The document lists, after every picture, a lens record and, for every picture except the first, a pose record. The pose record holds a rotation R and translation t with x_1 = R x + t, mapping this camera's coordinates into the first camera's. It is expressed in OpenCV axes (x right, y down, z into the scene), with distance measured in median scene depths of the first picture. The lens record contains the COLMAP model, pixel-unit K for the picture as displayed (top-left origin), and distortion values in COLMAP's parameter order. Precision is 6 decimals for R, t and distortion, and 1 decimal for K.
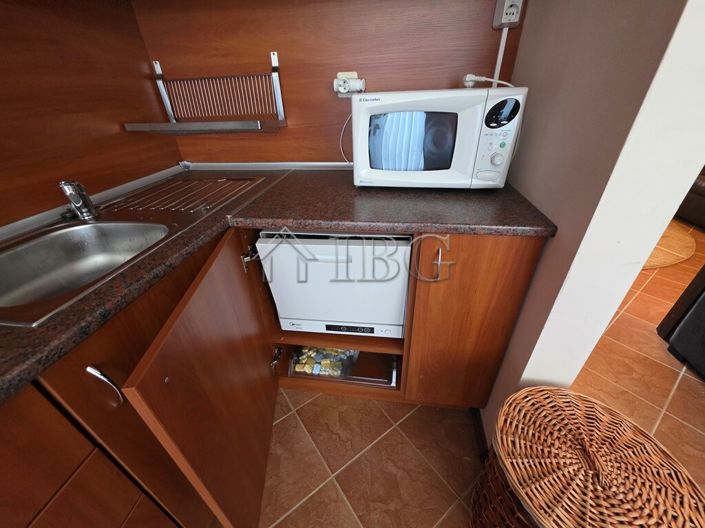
lens RADIAL K [[282.9, 0, 351.5], [0, 282.9, 269.4], [0, 0, 1]] dist [-0.006848, 0.000912]
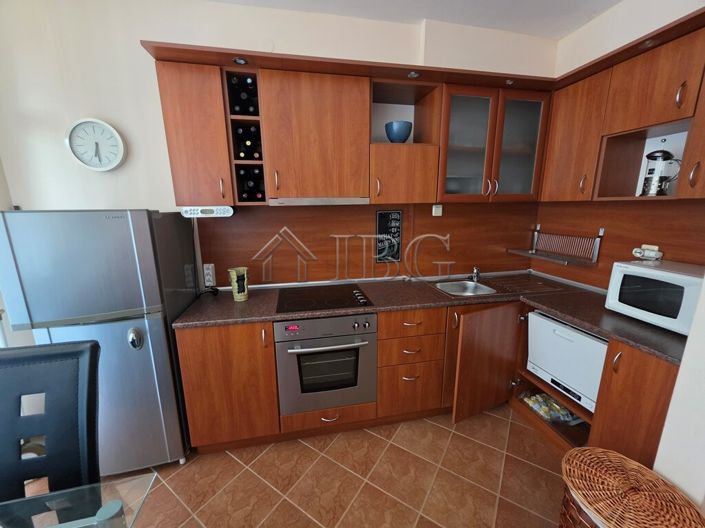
lens RADIAL K [[282.9, 0, 349.6], [0, 282.9, 265.8], [0, 0, 1]] dist [-0.006848, 0.000912]
pose [[0.343888, 0.227826, -0.910954, 0.951106], [-0.505140, 0.862674, 0.025060, 0.210639], [0.791565, 0.451541, 0.411747, -0.992535]]
